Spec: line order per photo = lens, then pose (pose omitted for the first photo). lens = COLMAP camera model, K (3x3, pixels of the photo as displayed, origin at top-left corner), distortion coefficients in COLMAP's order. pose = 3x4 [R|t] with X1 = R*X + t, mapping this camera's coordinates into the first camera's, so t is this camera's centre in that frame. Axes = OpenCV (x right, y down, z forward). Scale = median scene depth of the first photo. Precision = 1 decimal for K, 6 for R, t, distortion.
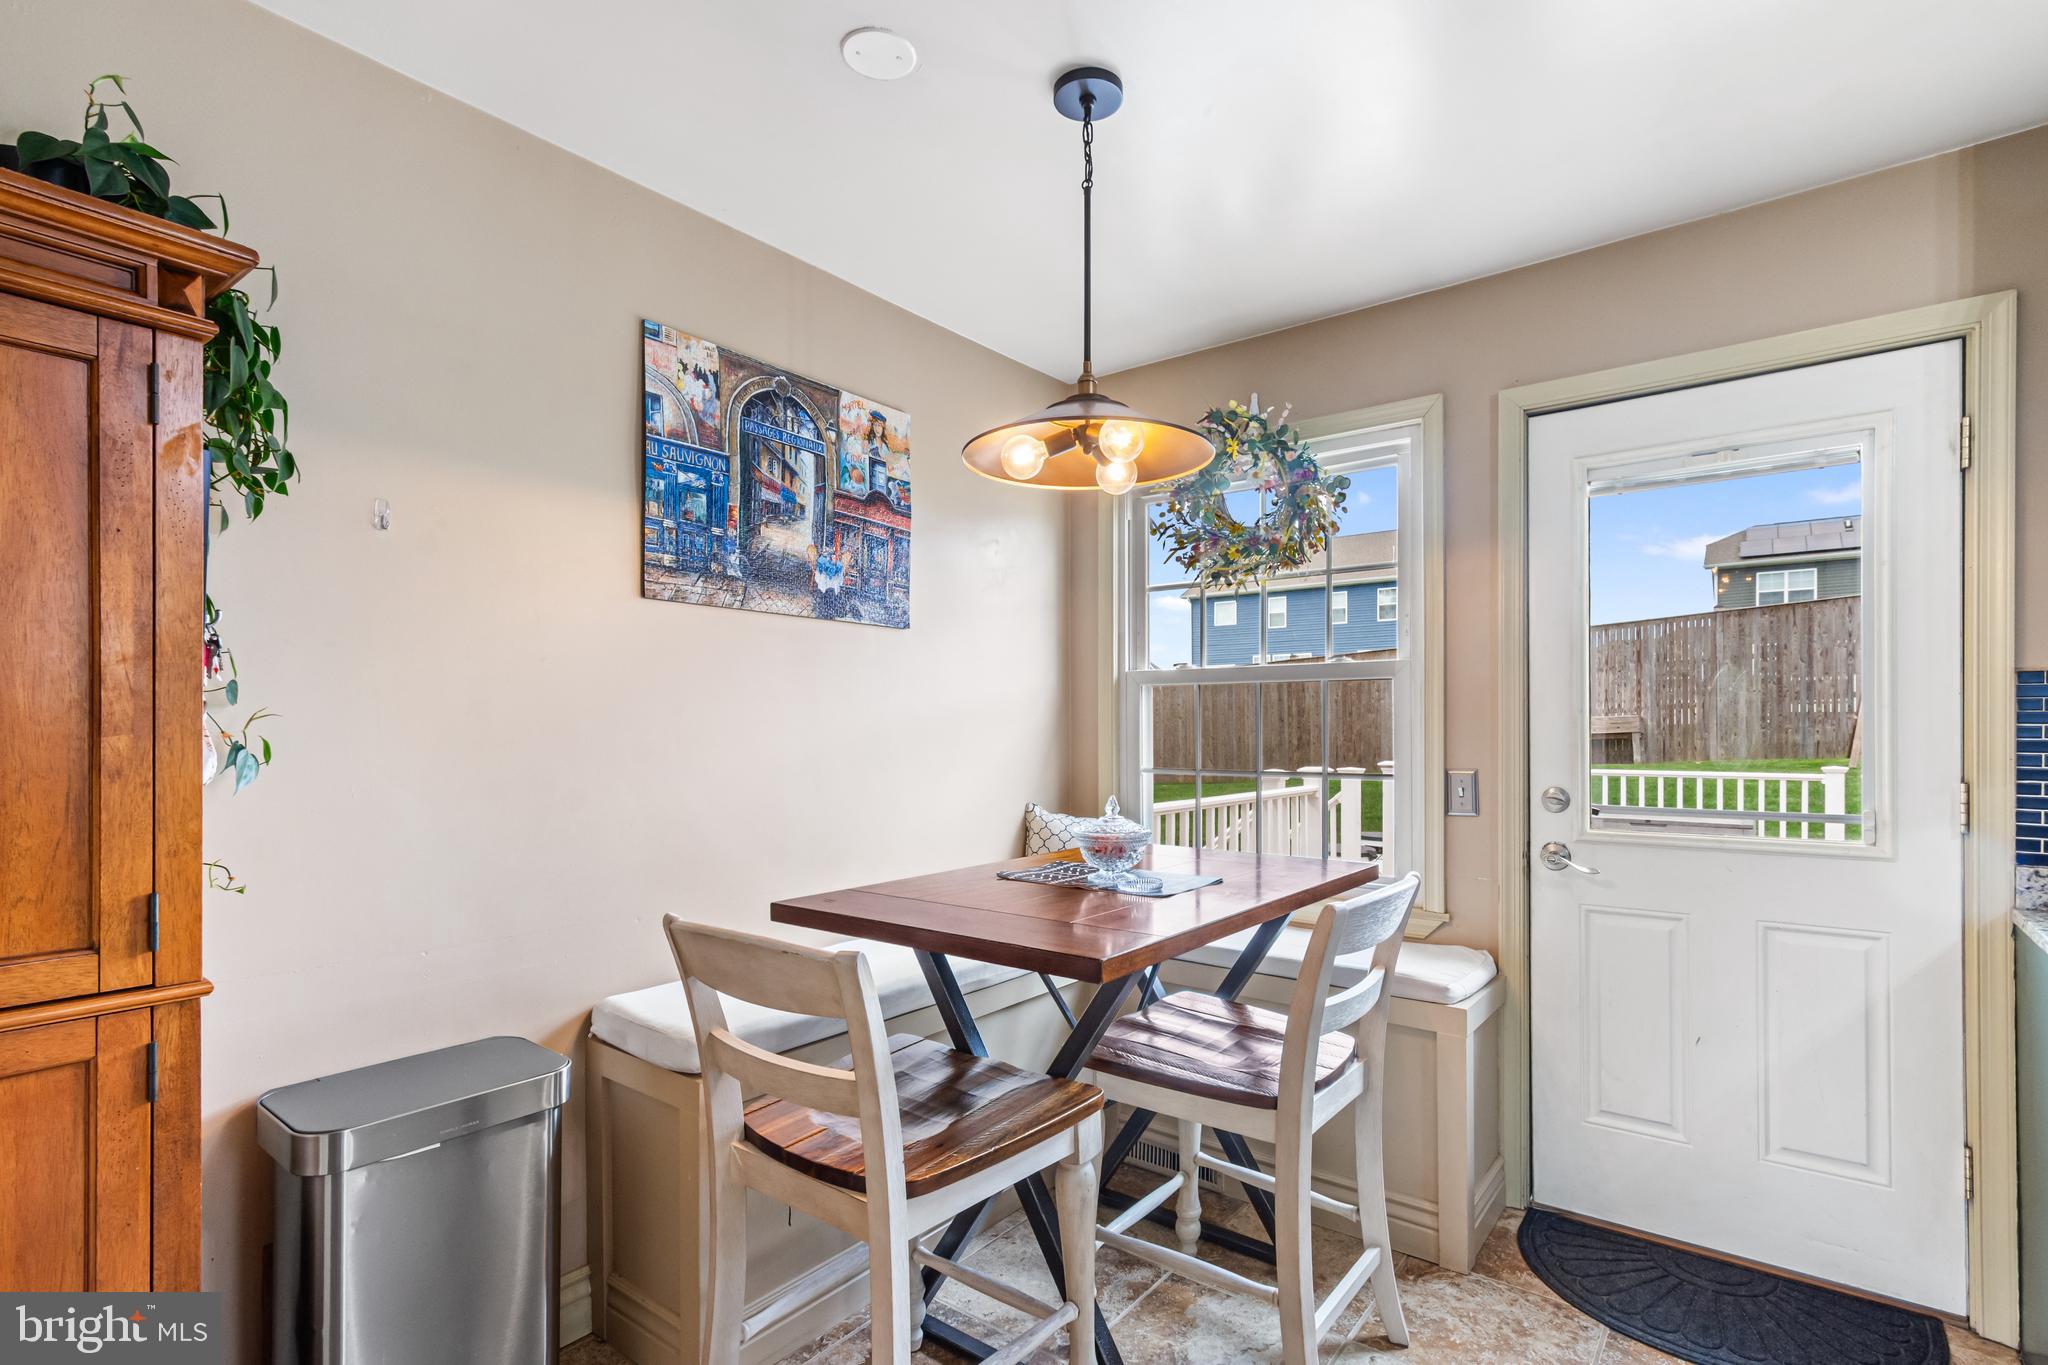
lens RADIAL K [[977.9, 0, 1028.9], [0, 977.9, 727.4], [0, 0, 1]] dist [0.018823, 0.002009]
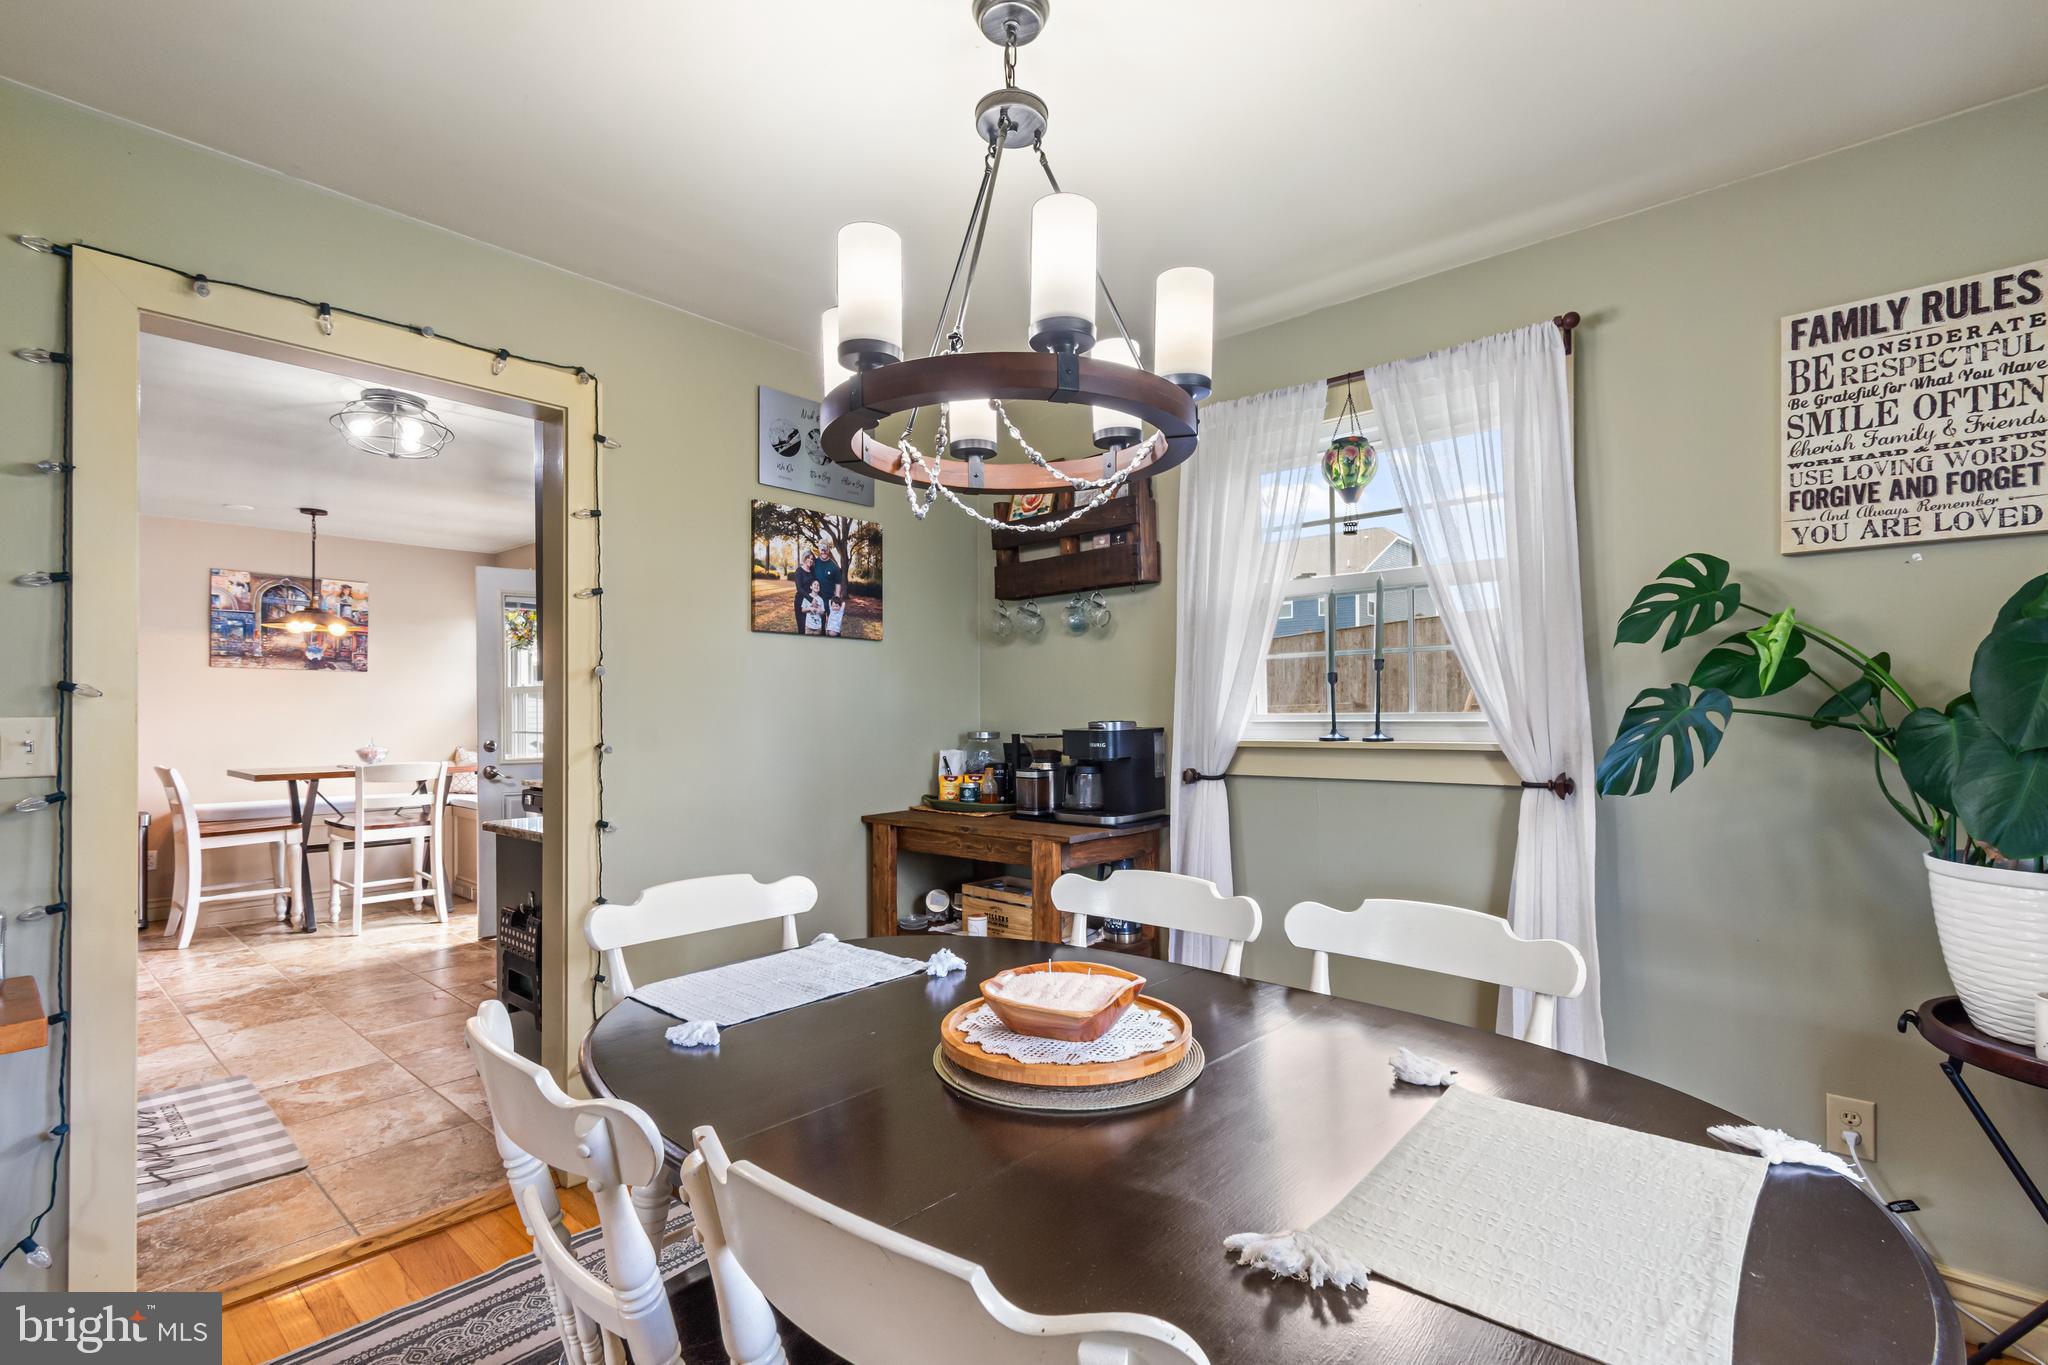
lens RADIAL K [[935.4, 0, 1039.2], [0, 935.4, 709.1], [0, 0, 1]] dist [0.001668, 0.000069]
pose [[0.999628, 0.000110, -0.027257, 1.868882], [-0.000230, 0.999990, -0.004408, 0.000973], [0.027256, 0.004413, 0.999619, -1.476596]]
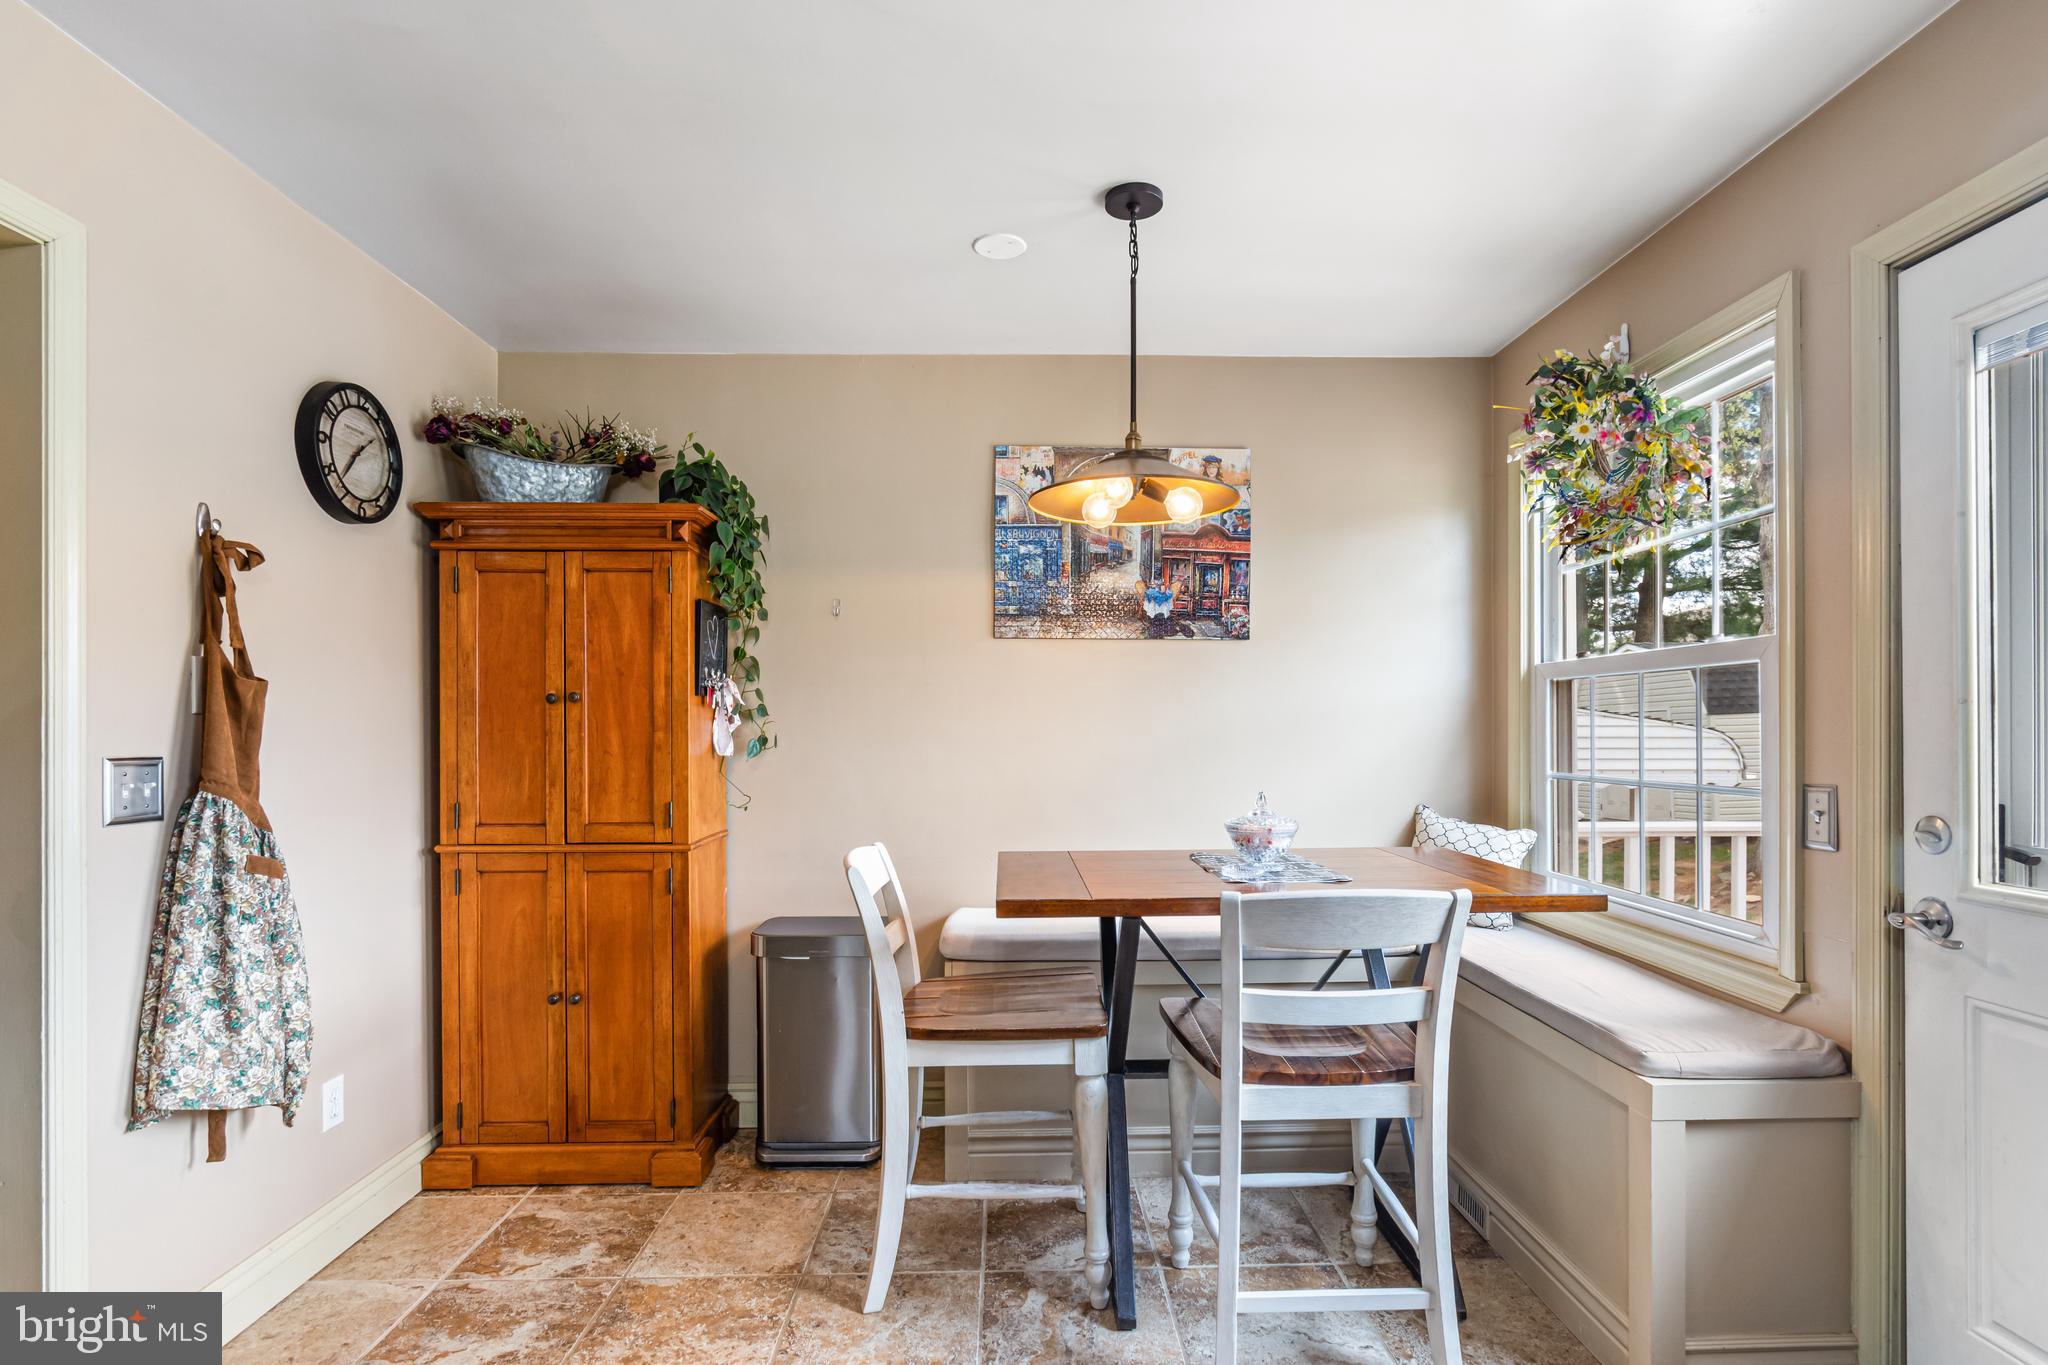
lens RADIAL K [[977.9, 0, 1028.9], [0, 977.9, 727.4], [0, 0, 1]] dist [0.018823, 0.002009]
pose [[0.643706, -0.000986, -0.765272, 0.671774], [0.000221, 0.999999, -0.001102, 0.001235], [0.765273, 0.000541, 0.643706, 0.098389]]
